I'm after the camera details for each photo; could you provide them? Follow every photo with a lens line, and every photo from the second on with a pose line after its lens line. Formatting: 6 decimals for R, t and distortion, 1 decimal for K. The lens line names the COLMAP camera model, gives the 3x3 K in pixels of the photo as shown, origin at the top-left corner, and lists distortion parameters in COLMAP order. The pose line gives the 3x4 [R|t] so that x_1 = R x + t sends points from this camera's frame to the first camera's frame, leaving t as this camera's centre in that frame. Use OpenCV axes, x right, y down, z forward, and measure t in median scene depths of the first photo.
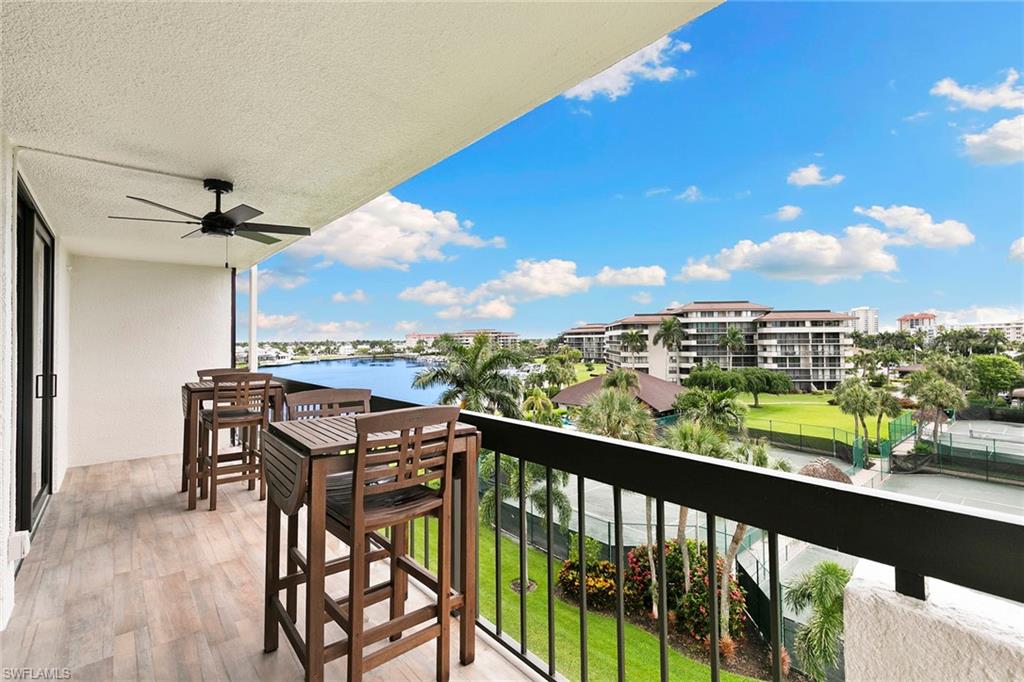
lens RADIAL K [[460.1, 0, 510.0], [0, 460.1, 335.0], [0, 0, 1]] dist [-0.000190, -0.001202]
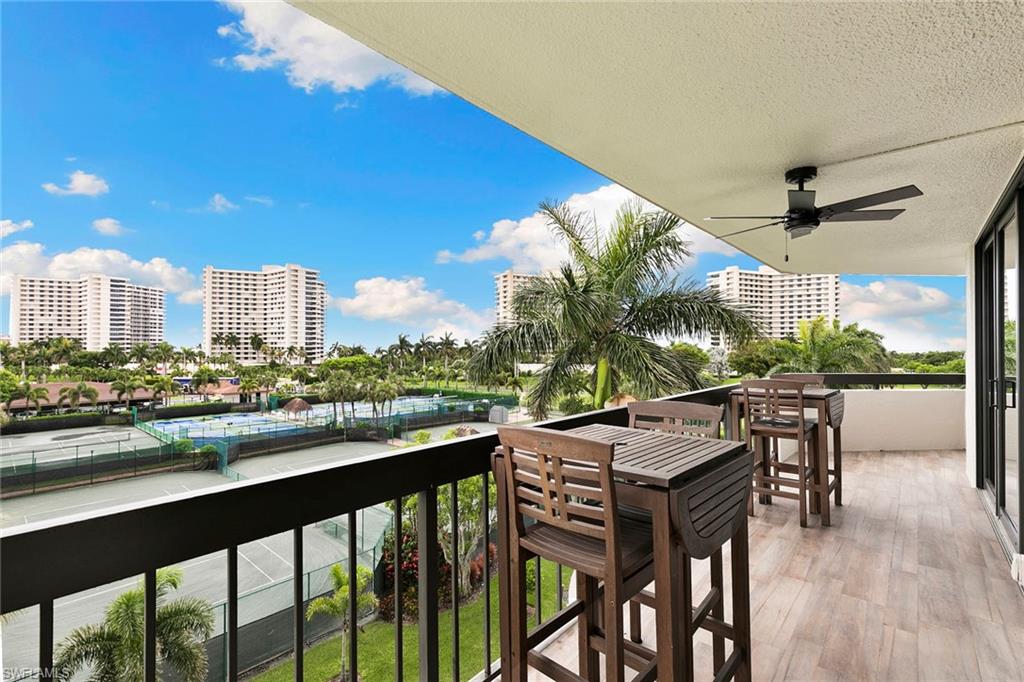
lens RADIAL K [[460.1, 0, 521.5], [0, 460.1, 352.8], [0, 0, 1]] dist [-0.000190, -0.001202]
pose [[-0.145484, -0.004293, 0.989351, -0.094260], [-0.008519, 0.999959, 0.003086, 0.002231], [-0.989324, -0.007980, -0.145514, 0.109479]]
